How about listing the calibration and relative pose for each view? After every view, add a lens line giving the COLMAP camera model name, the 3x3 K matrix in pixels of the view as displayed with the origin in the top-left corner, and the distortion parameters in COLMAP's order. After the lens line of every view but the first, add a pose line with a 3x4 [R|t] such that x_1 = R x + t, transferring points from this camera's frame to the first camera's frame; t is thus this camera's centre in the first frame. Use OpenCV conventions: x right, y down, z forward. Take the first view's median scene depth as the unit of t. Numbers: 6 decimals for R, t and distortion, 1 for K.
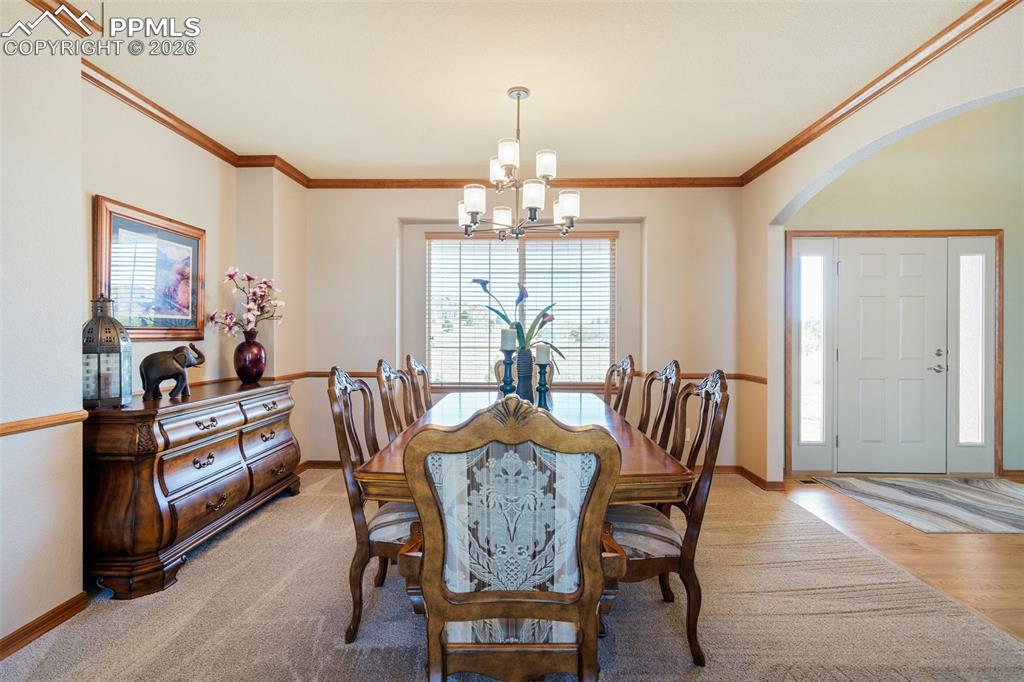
lens RADIAL K [[515.5, 0, 506.6], [0, 515.5, 339.2], [0, 0, 1]] dist [0.001262, 0.002031]
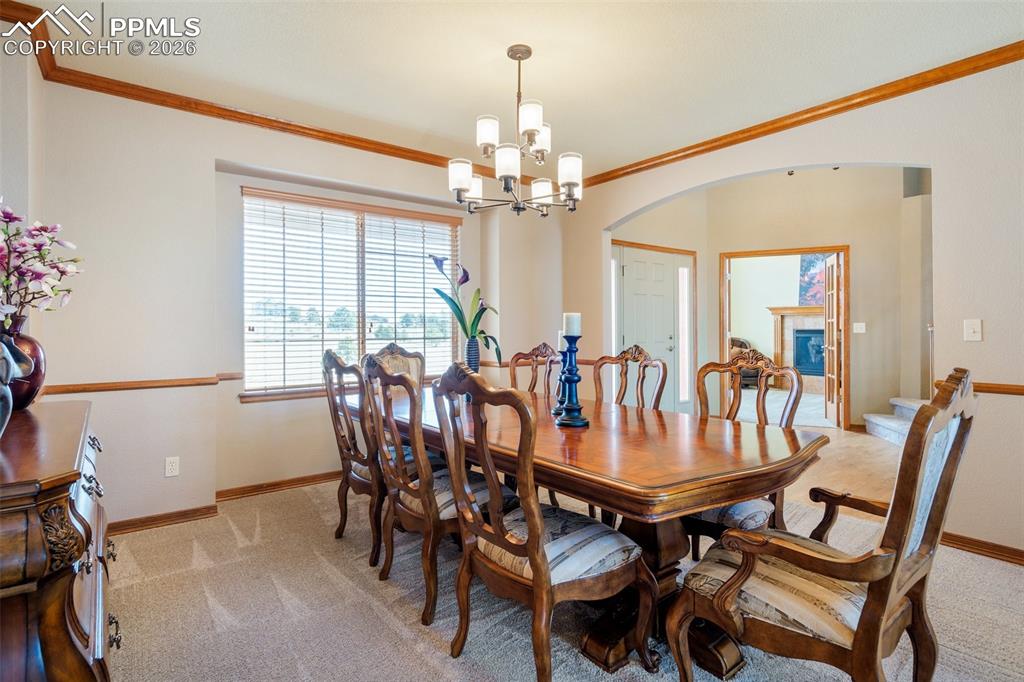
lens RADIAL K [[519.4, 0, 510.6], [0, 519.4, 327.1], [0, 0, 1]] dist [0.000485, 0.000477]
pose [[0.773677, -0.002989, 0.633573, -0.368114], [0.010716, 0.999908, -0.008368, 0.006421], [-0.633489, 0.013263, 0.773638, 0.202690]]
